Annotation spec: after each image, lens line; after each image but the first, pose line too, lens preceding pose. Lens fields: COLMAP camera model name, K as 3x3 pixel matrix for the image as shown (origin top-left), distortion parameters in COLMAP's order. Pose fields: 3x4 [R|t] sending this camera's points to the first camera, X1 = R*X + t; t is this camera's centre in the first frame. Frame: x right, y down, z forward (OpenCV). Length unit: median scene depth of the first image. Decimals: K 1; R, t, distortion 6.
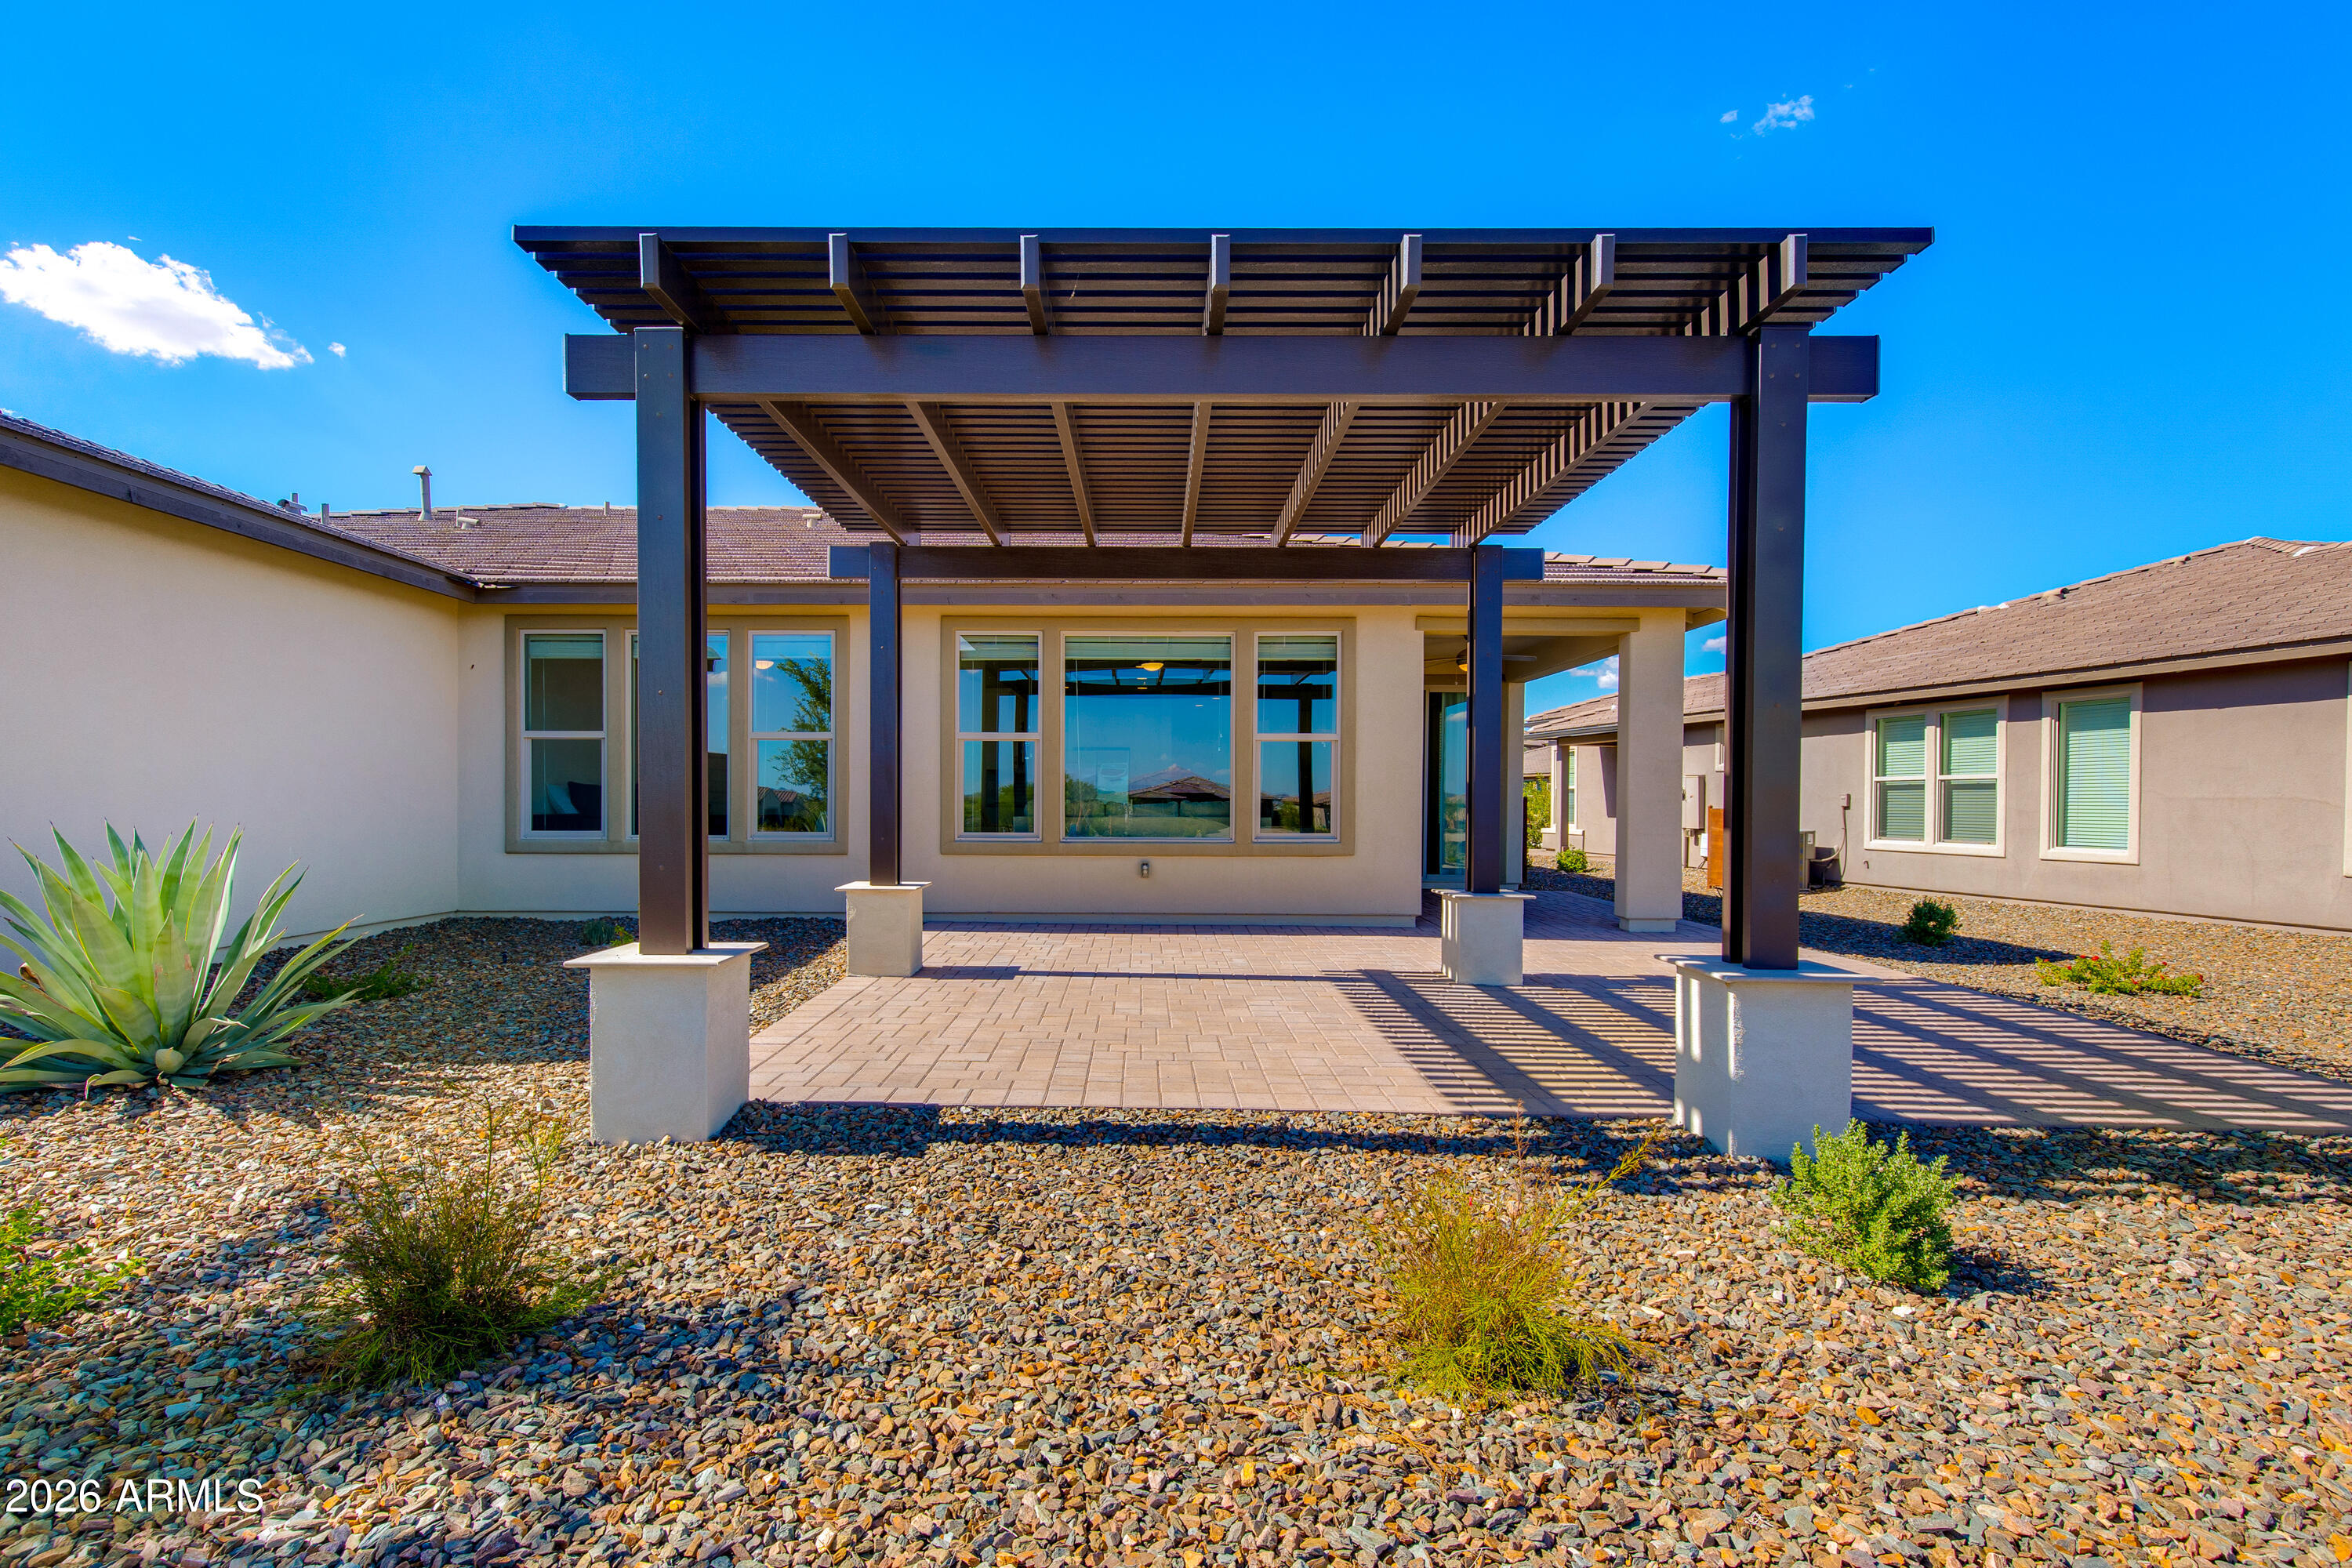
lens RADIAL K [[1118.7, 0, 1115.2], [0, 1118.7, 814.8], [0, 0, 1]] dist [0.011820, 0.000411]
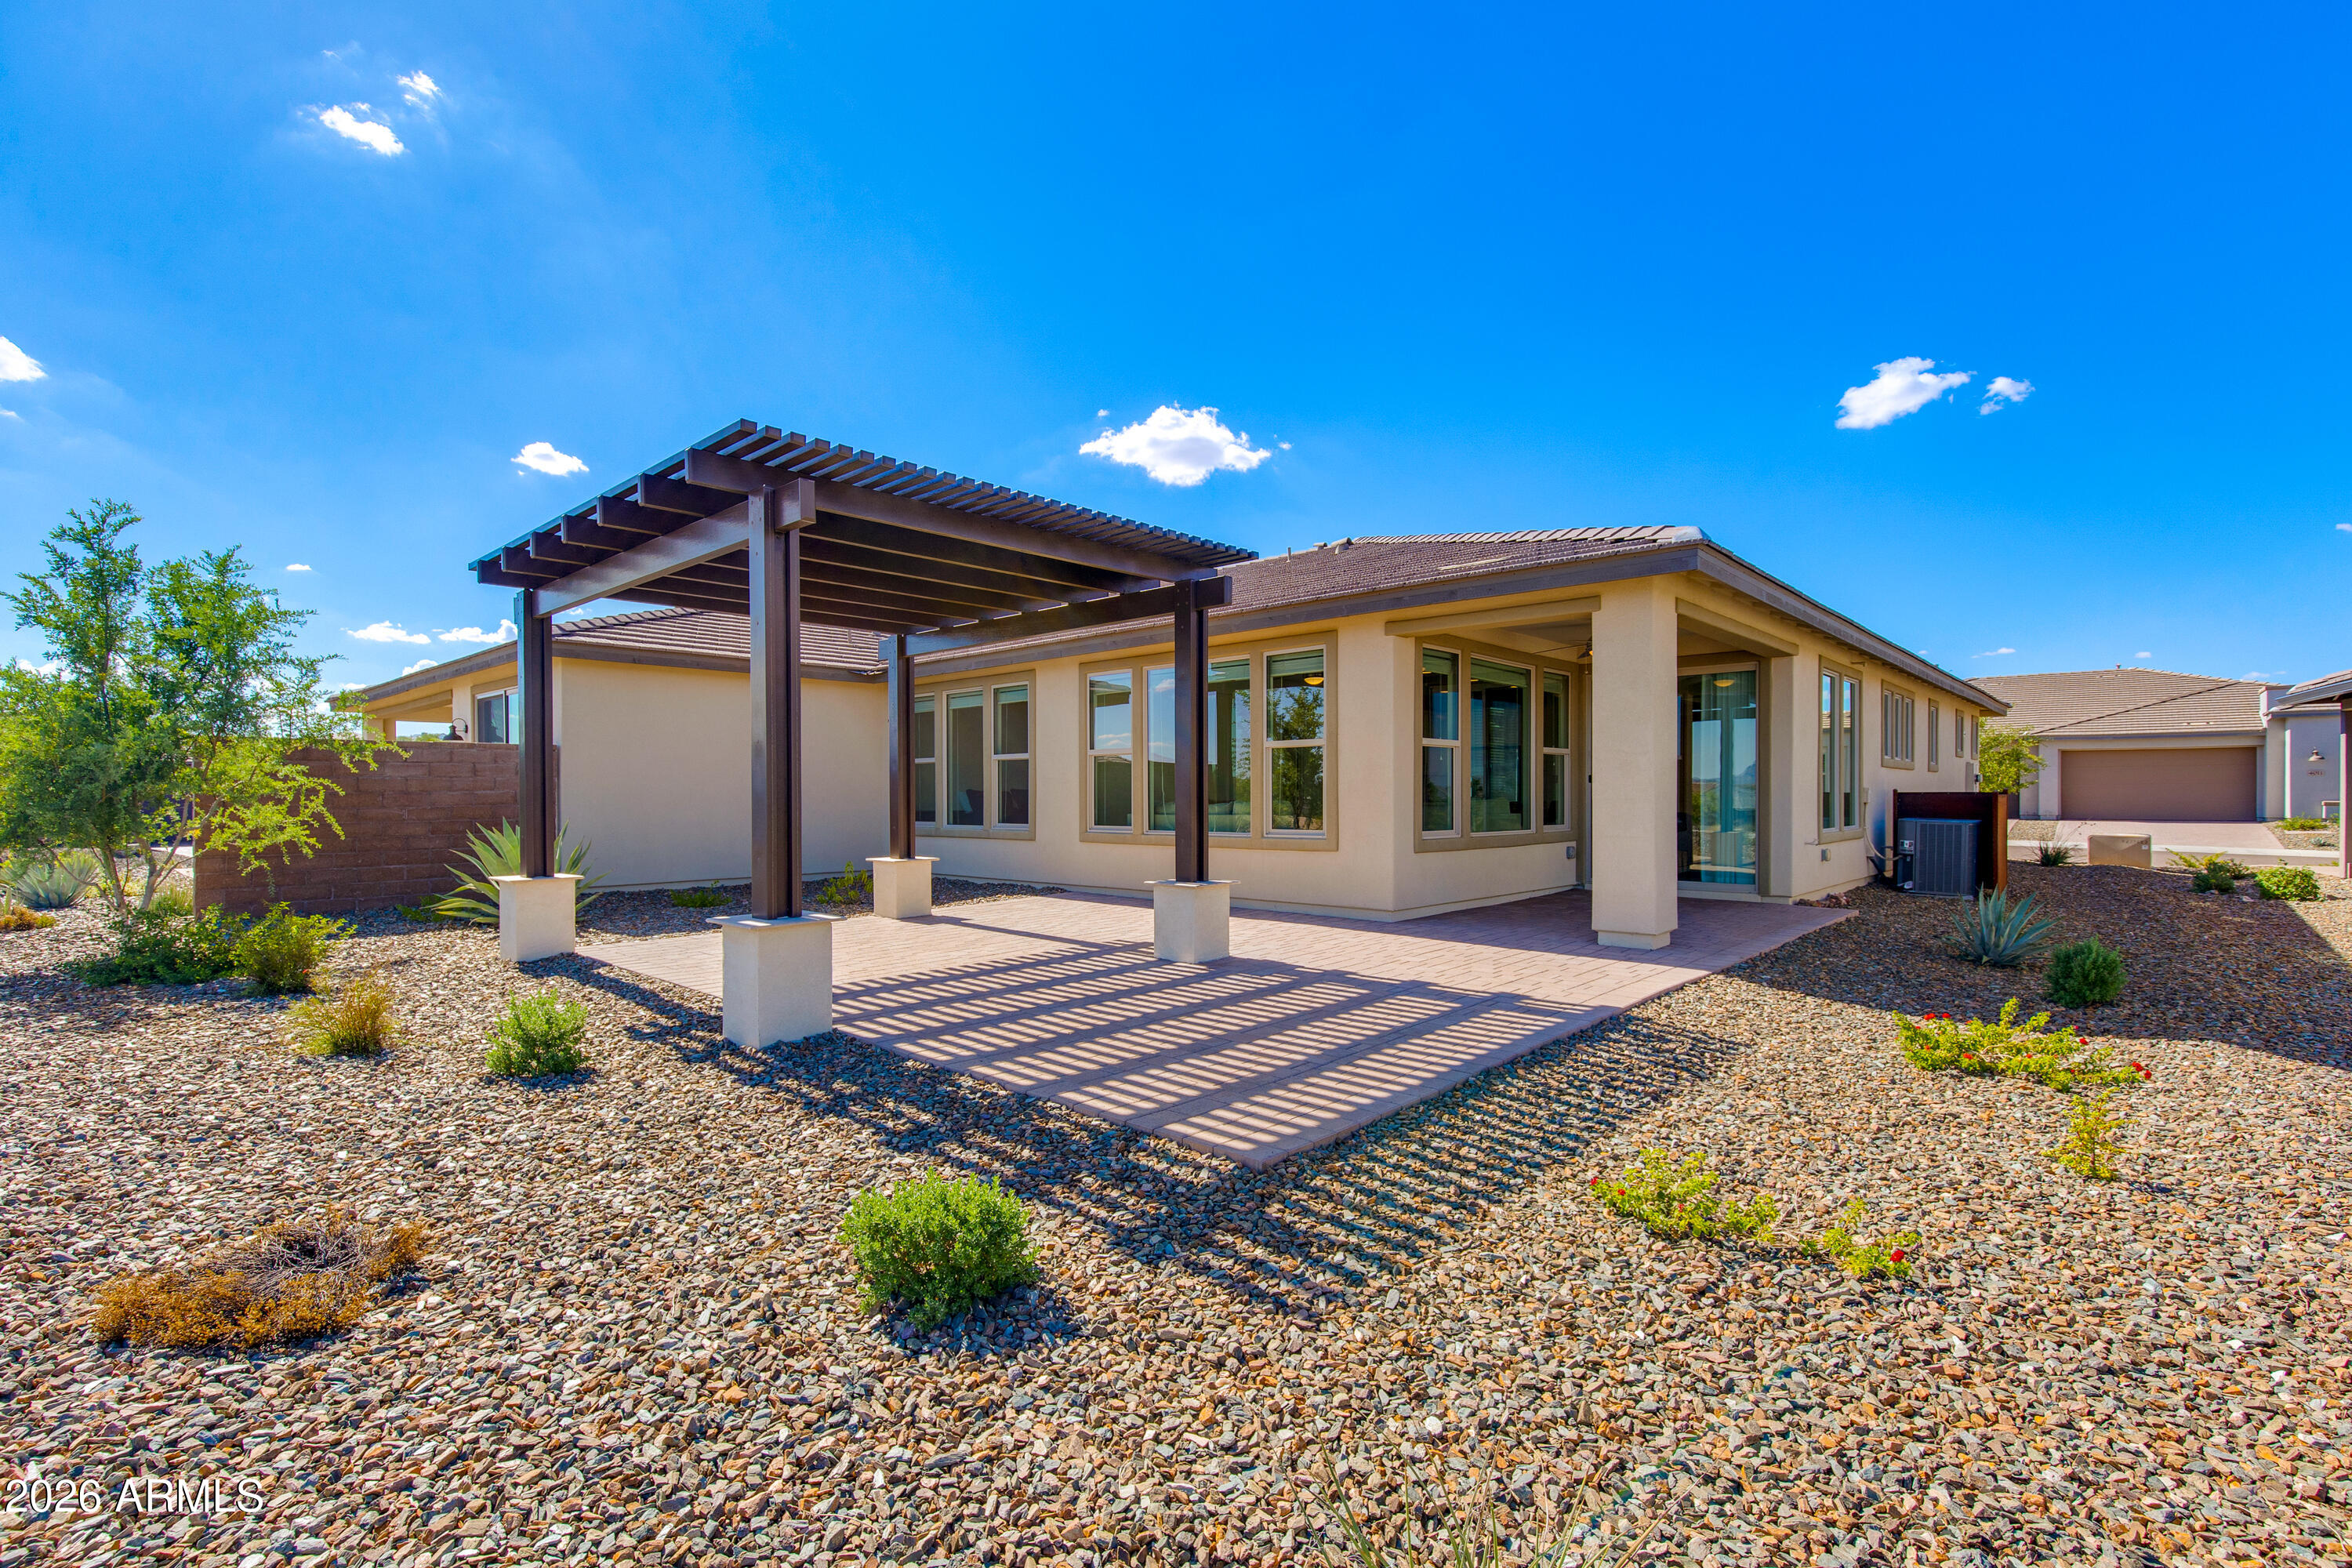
lens RADIAL K [[1078.9, 0, 1150.6], [0, 1078.9, 796.5], [0, 0, 1]] dist [0.002276, -0.000404]
pose [[0.739519, -0.008719, -0.673079, 0.773558], [-0.000793, 0.999904, -0.013824, -0.001826], [0.673135, 0.010757, 0.739441, 0.118658]]
